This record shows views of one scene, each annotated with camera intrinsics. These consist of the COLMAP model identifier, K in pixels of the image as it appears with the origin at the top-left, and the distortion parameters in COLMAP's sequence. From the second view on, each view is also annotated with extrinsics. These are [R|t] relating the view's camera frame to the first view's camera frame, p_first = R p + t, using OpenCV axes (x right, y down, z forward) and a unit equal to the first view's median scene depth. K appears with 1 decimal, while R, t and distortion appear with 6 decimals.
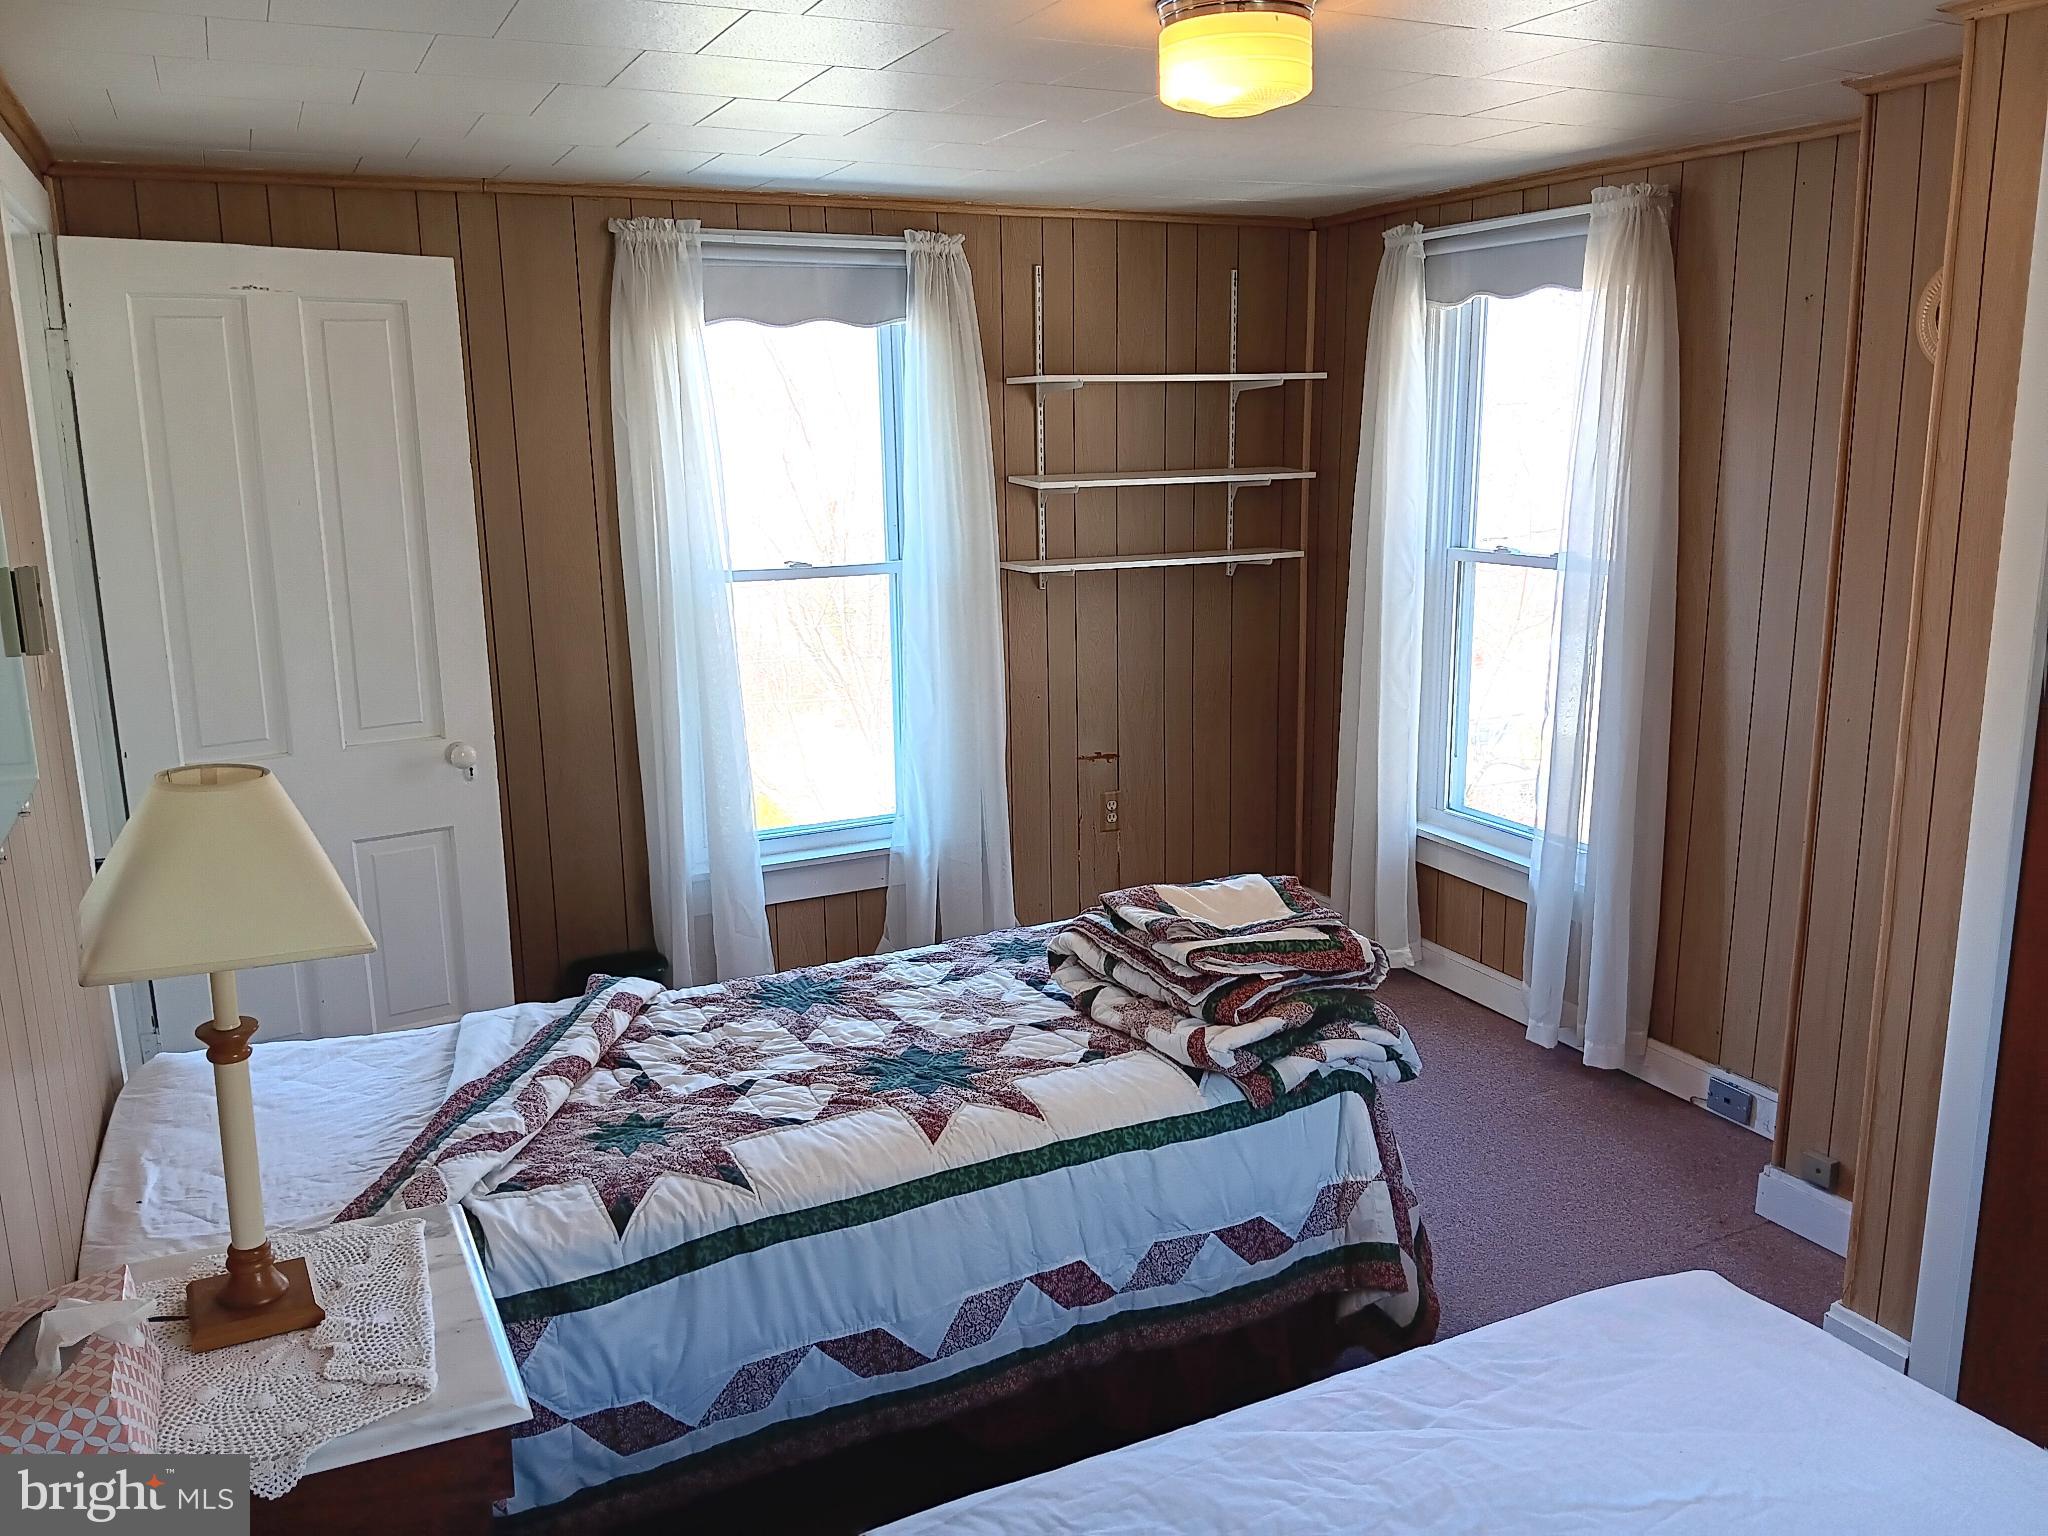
lens RADIAL K [[1614.8, 0, 1028.0], [0, 1614.8, 766.0], [0, 0, 1]] dist [-0.000261, 0.000624]
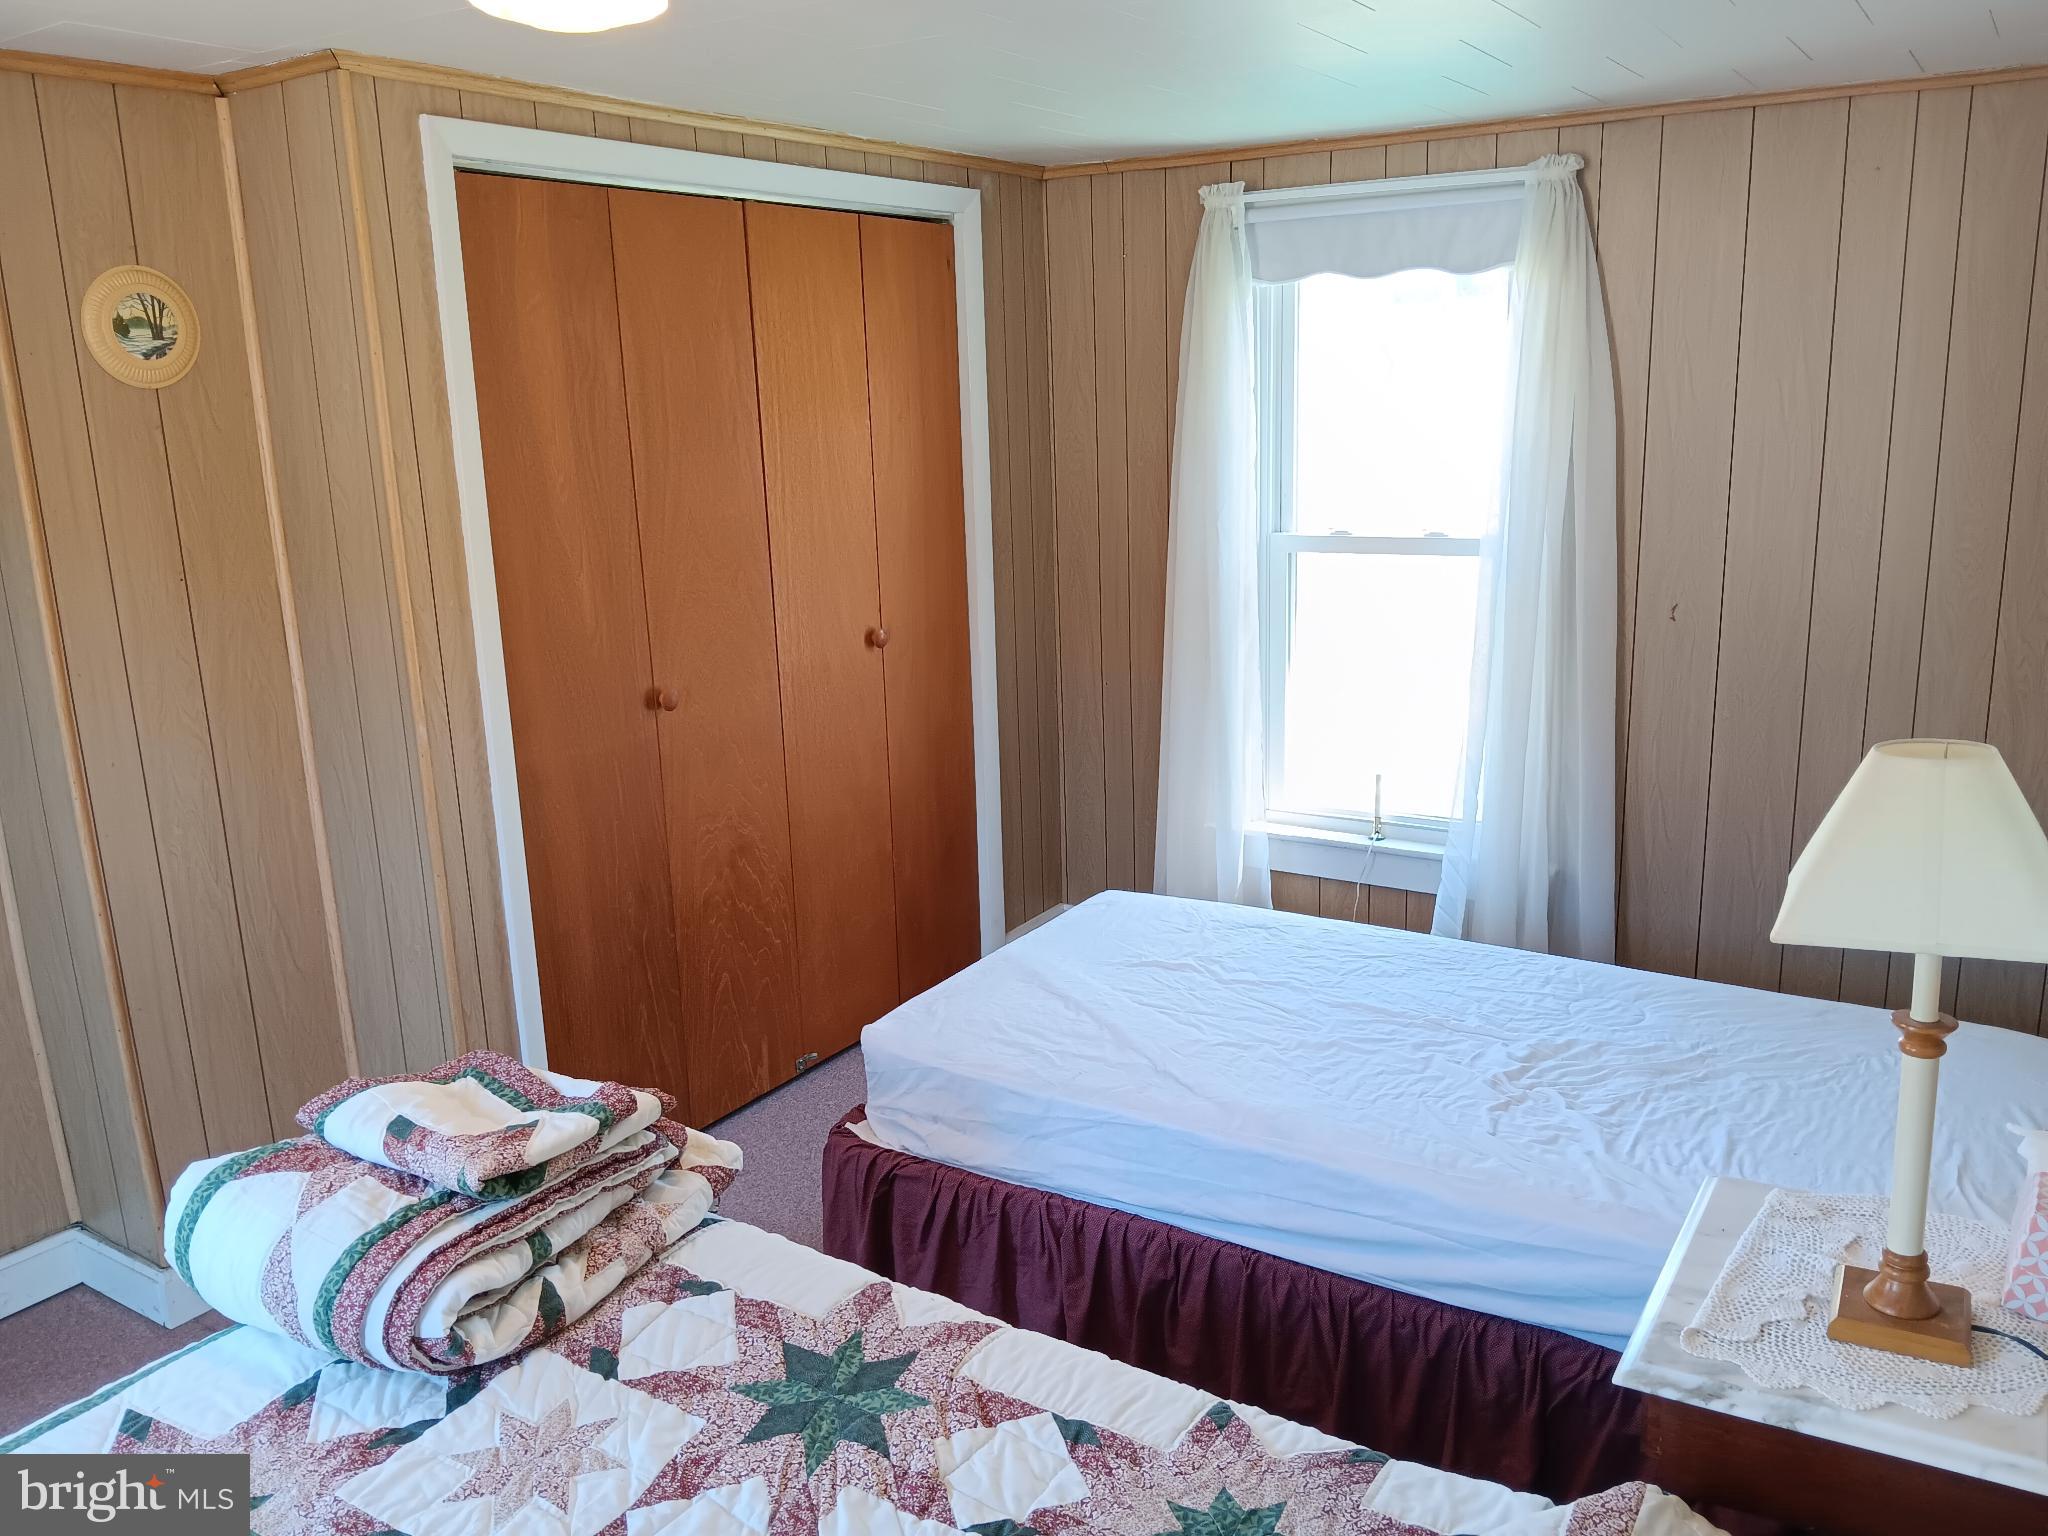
lens RADIAL K [[1614.8, 0, 1028.0], [0, 1614.8, 768.8], [0, 0, 1]] dist [-0.000261, 0.000624]
pose [[-0.523343, -0.162583, 0.836468, -0.591630], [0.218494, 0.923208, 0.316145, -0.229556], [-0.823634, 0.348215, -0.447631, 1.080711]]
